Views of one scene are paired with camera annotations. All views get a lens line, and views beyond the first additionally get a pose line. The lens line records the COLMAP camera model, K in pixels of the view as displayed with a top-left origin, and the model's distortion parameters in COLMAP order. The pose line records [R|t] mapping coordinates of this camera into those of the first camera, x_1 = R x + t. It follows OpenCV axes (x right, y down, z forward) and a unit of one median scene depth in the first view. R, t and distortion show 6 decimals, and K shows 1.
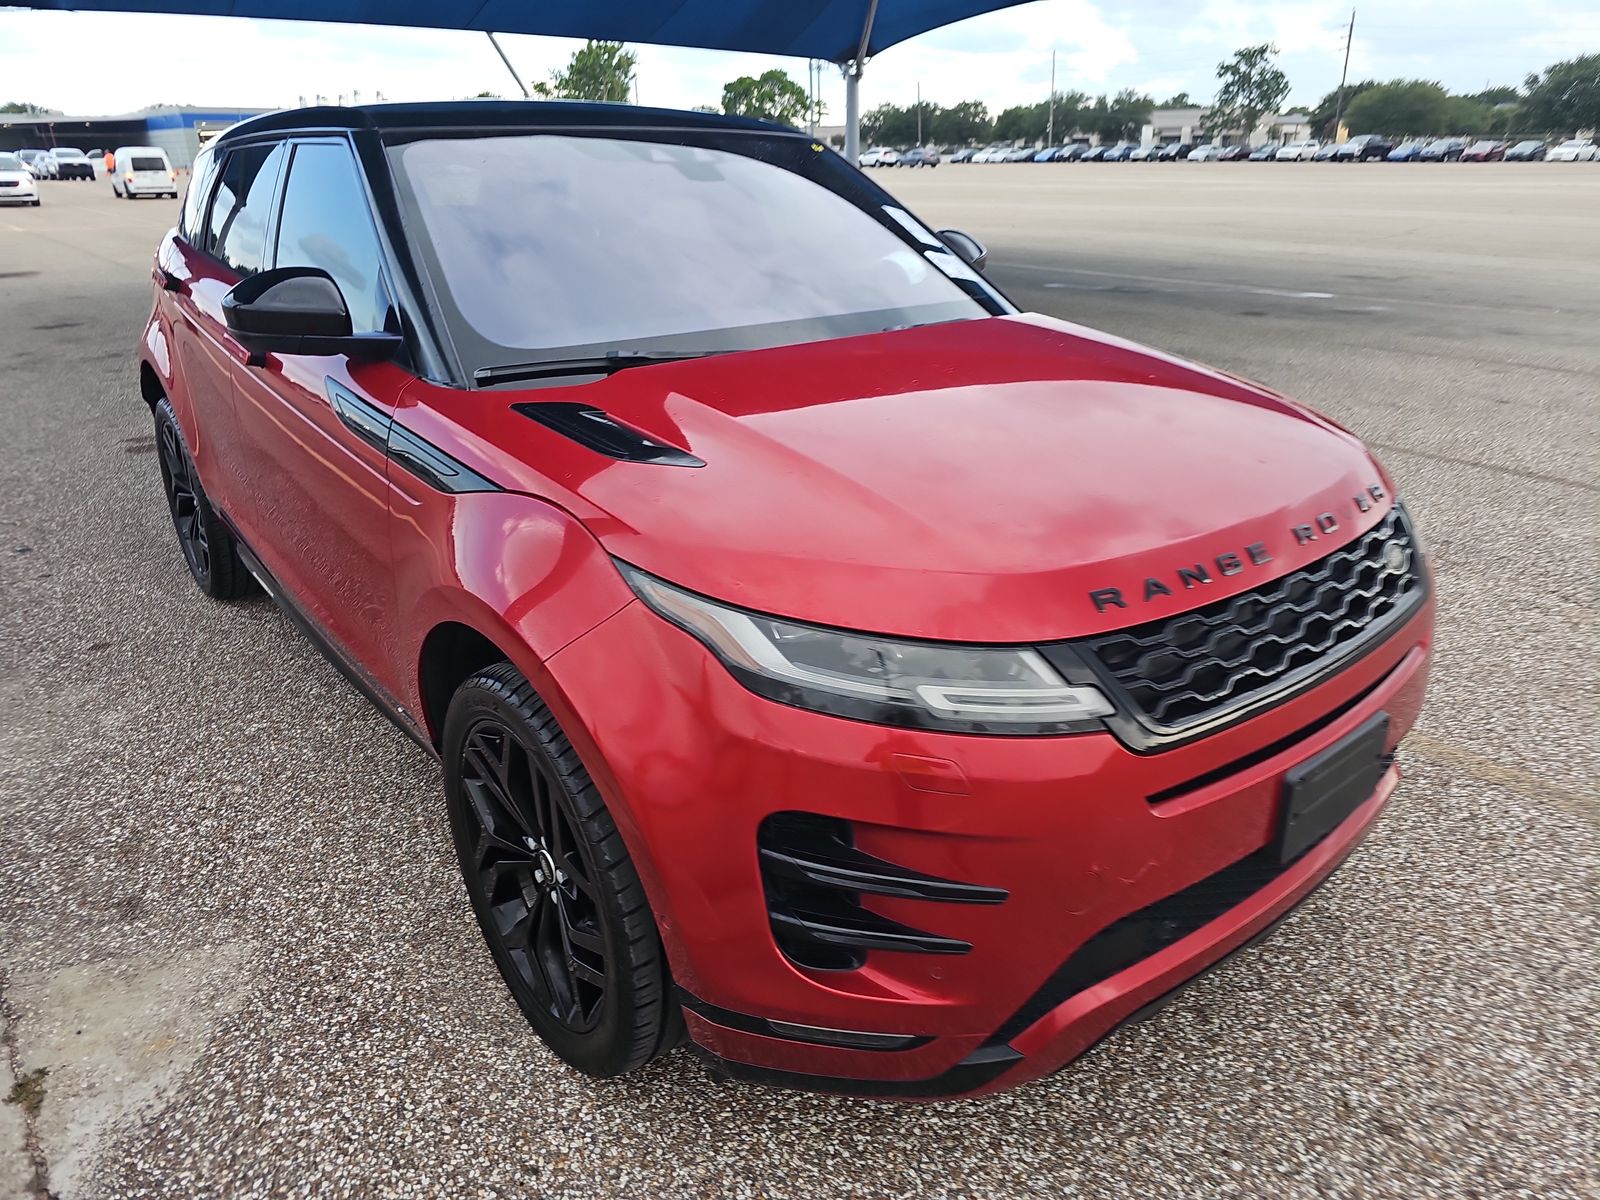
lens RADIAL K [[1124.7, 0, 781.7], [0, 1124.7, 598.8], [0, 0, 1]] dist [0.045679, -0.044946]
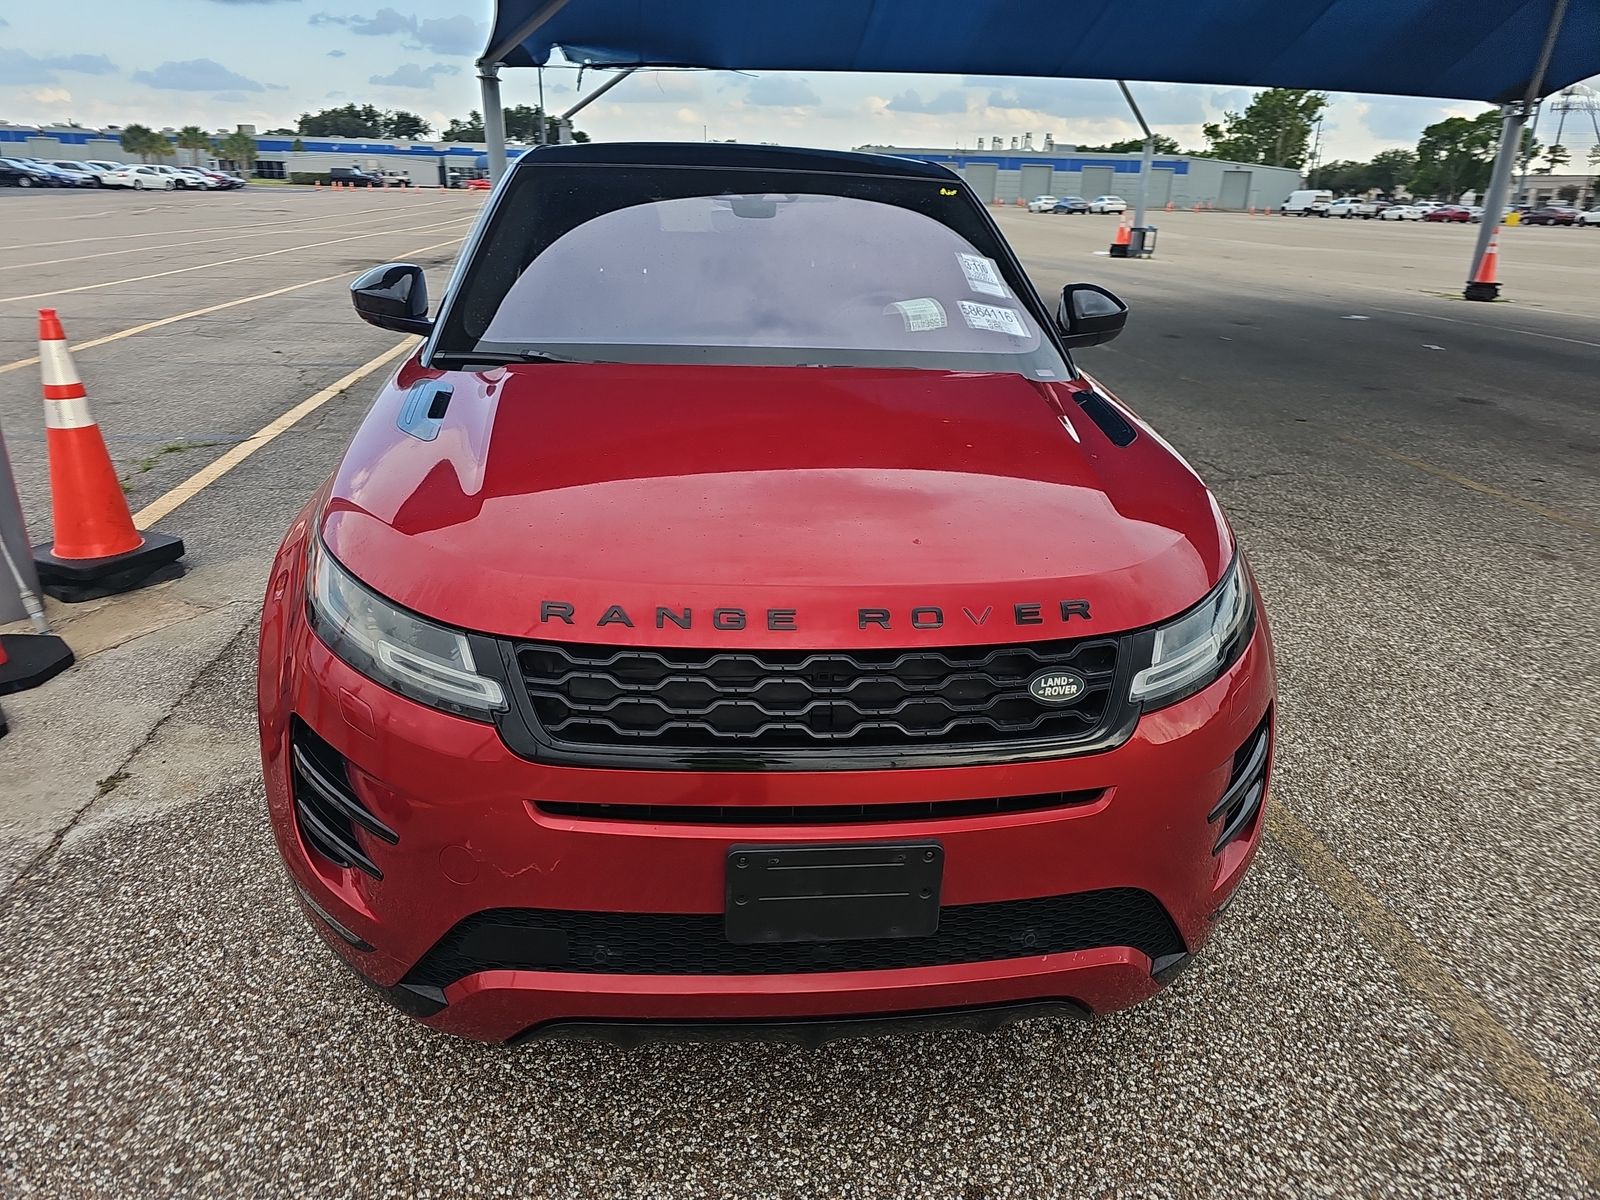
lens RADIAL K [[1124.7, 0, 781.7], [0, 1124.7, 598.8], [0, 0, 1]] dist [0.045679, -0.044946]
pose [[0.812344, 0.228159, -0.536694, 0.784576], [-0.244739, 0.968706, 0.041377, -0.082111], [0.529339, 0.097737, 0.842762, 0.163573]]
